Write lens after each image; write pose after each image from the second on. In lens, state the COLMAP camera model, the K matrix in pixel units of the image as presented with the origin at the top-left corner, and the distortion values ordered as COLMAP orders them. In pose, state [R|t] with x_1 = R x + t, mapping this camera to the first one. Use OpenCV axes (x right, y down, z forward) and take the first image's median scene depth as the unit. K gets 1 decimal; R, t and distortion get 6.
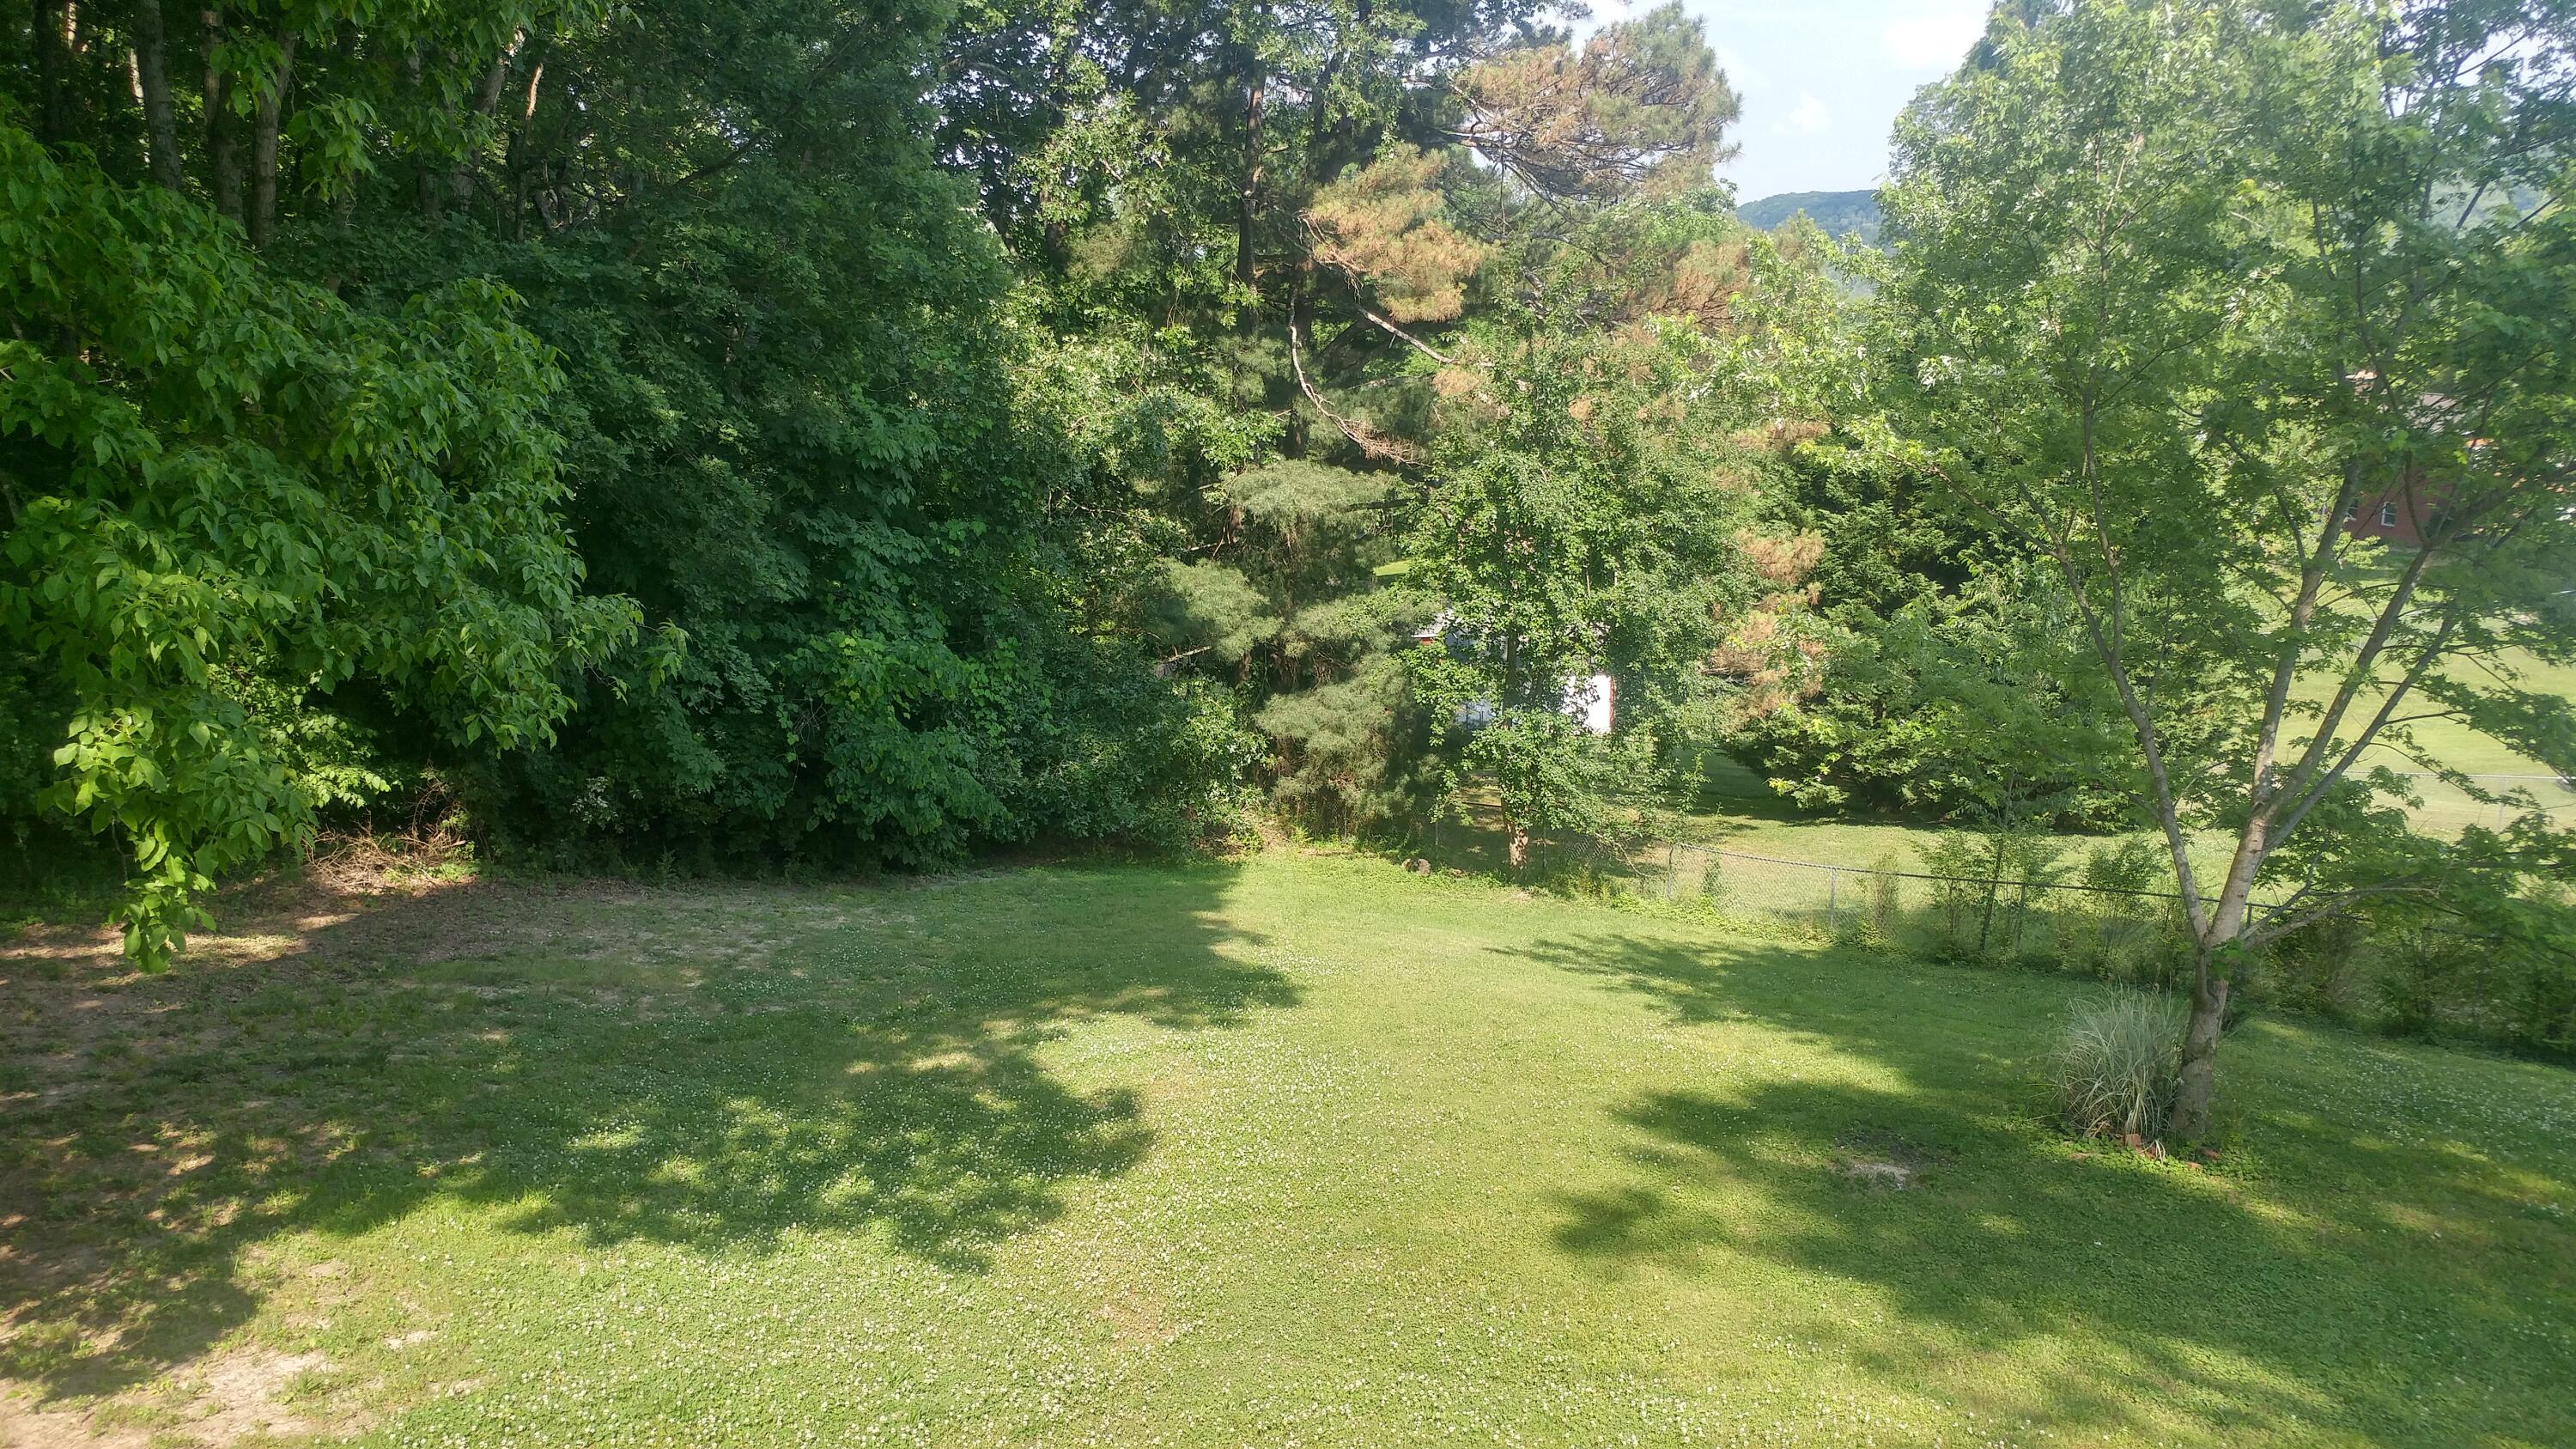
lens RADIAL K [[1853.0, 0, 1290.4], [0, 1853.0, 703.1], [0, 0, 1]] dist [-0.033637, 0.058891]
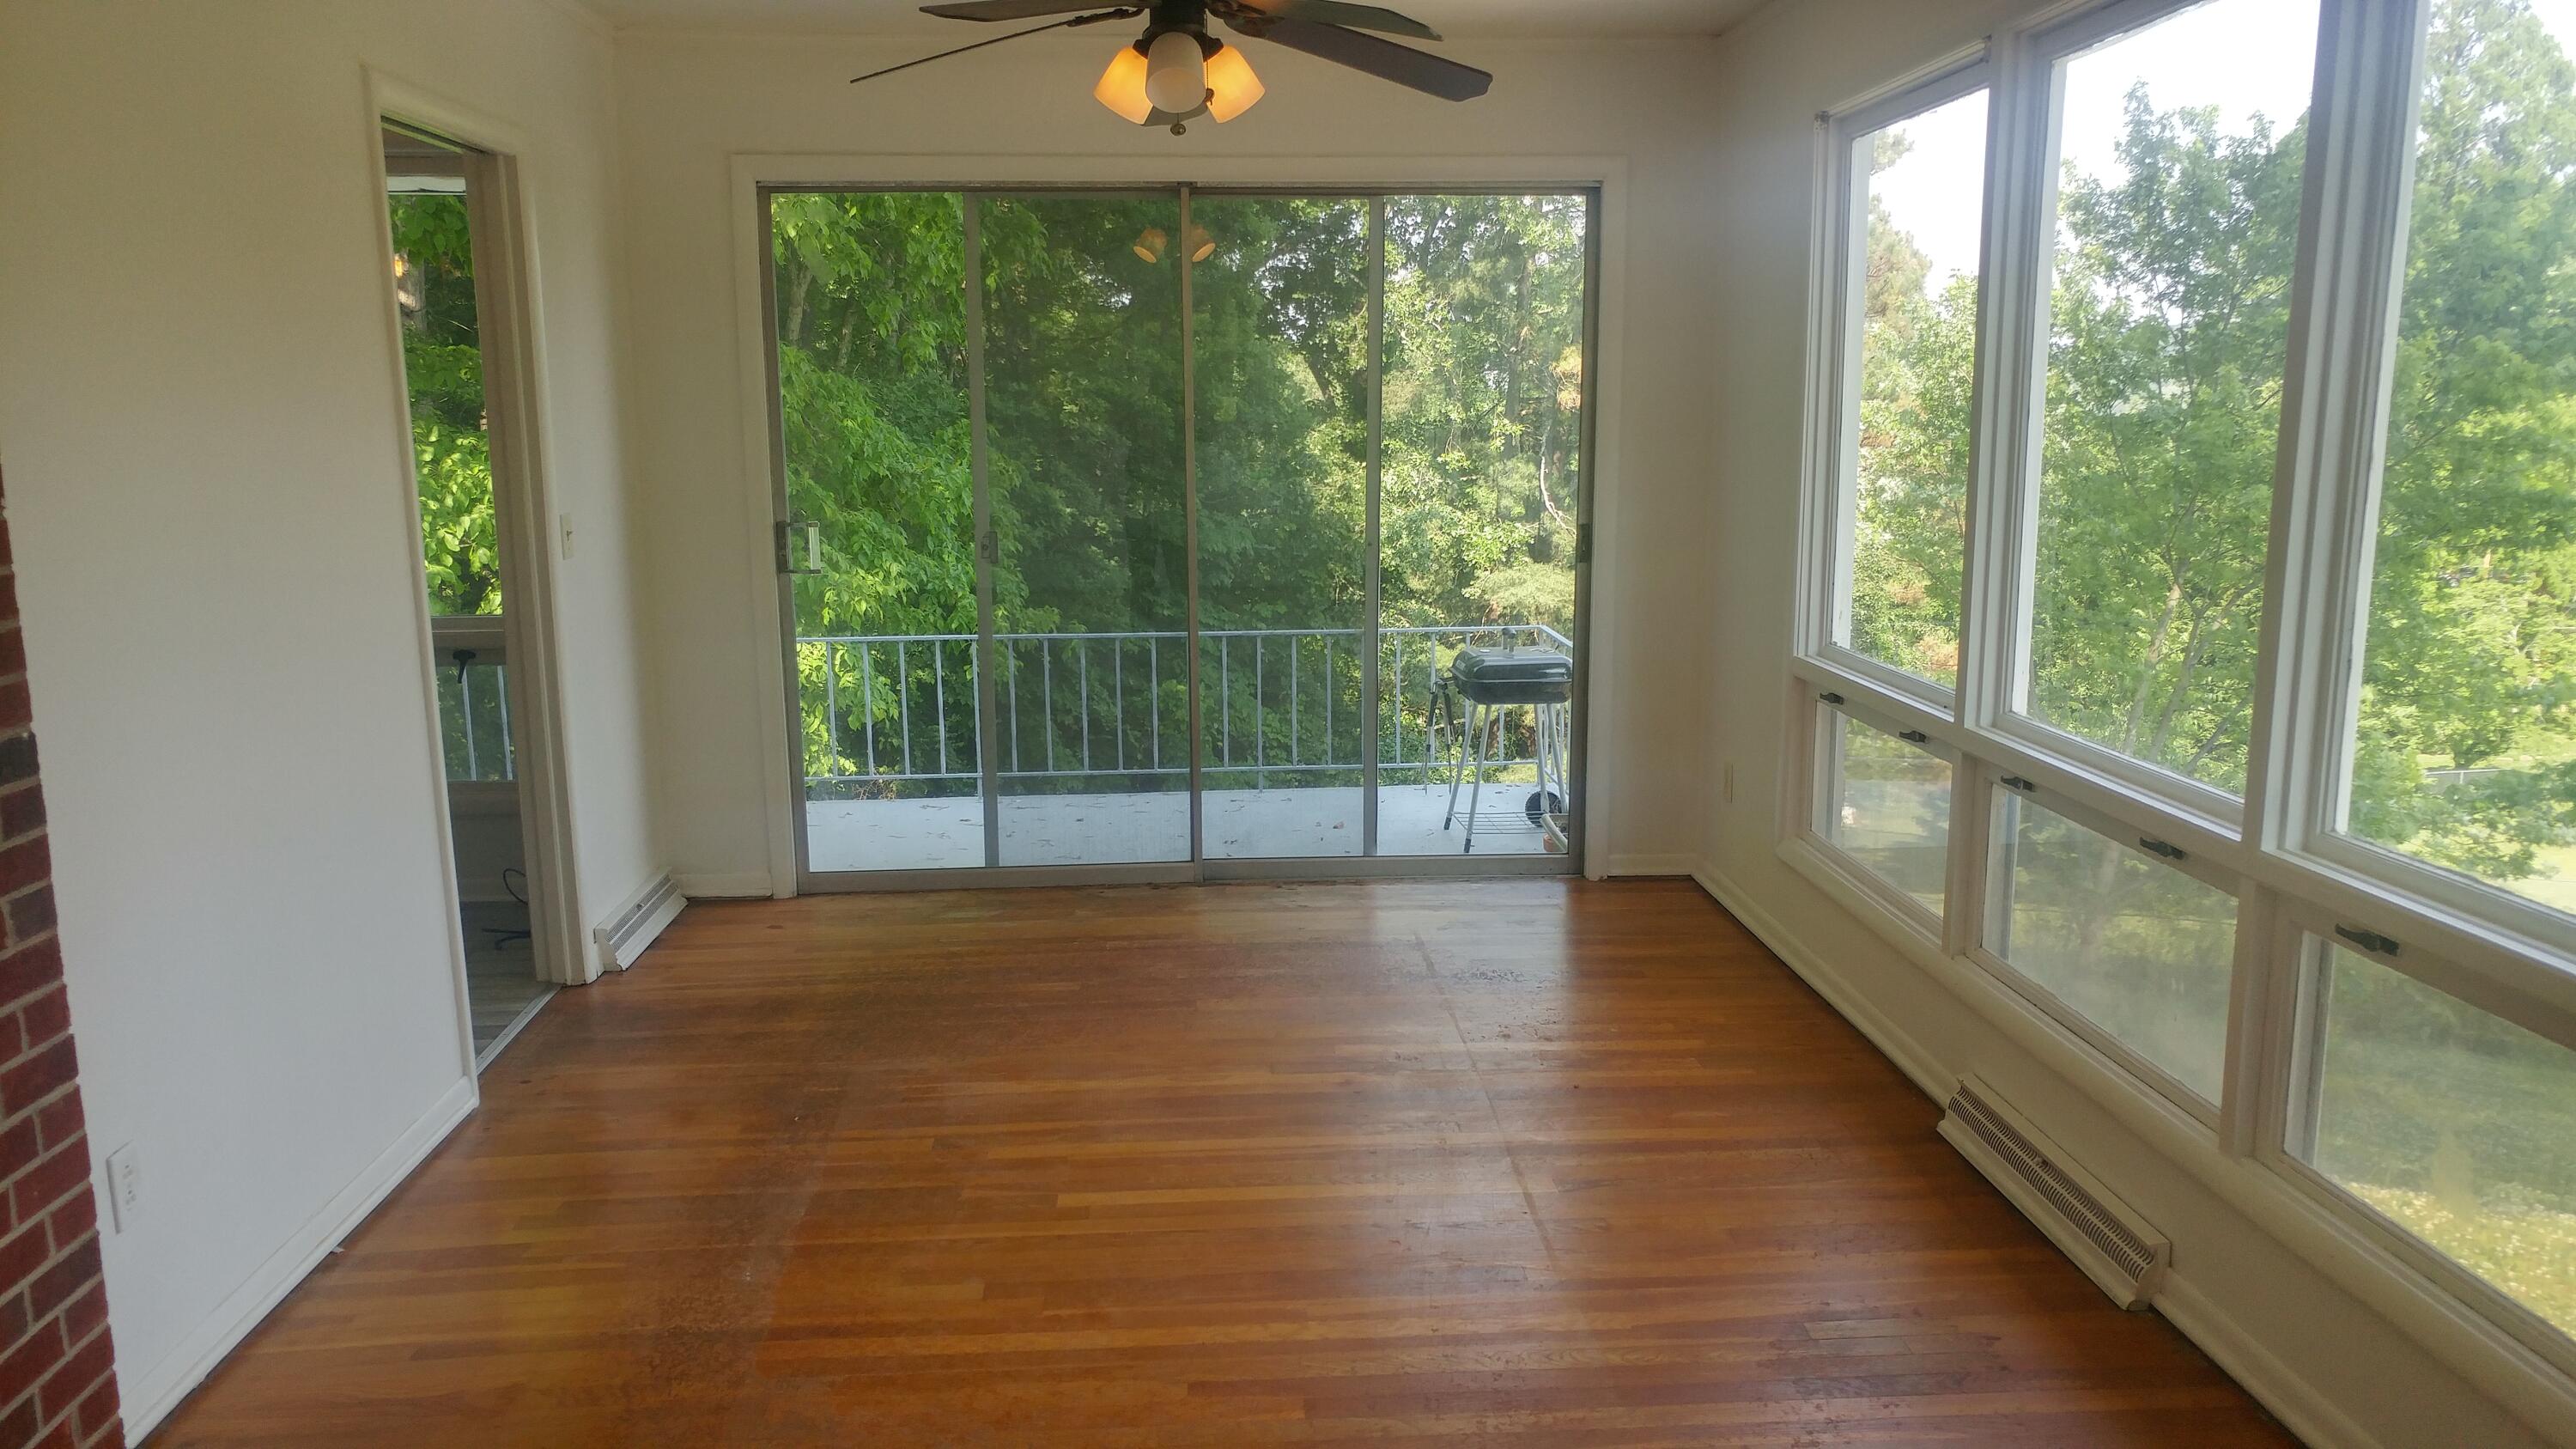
lens RADIAL K [[1853.0, 0, 1278.8], [0, 1853.0, 741.5], [0, 0, 1]] dist [-0.033637, 0.058891]
pose [[0.982315, 0.041842, -0.182501, 0.051146], [-0.049794, 0.997990, -0.039207, 0.035902], [0.180494, 0.047602, 0.982424, -0.193626]]
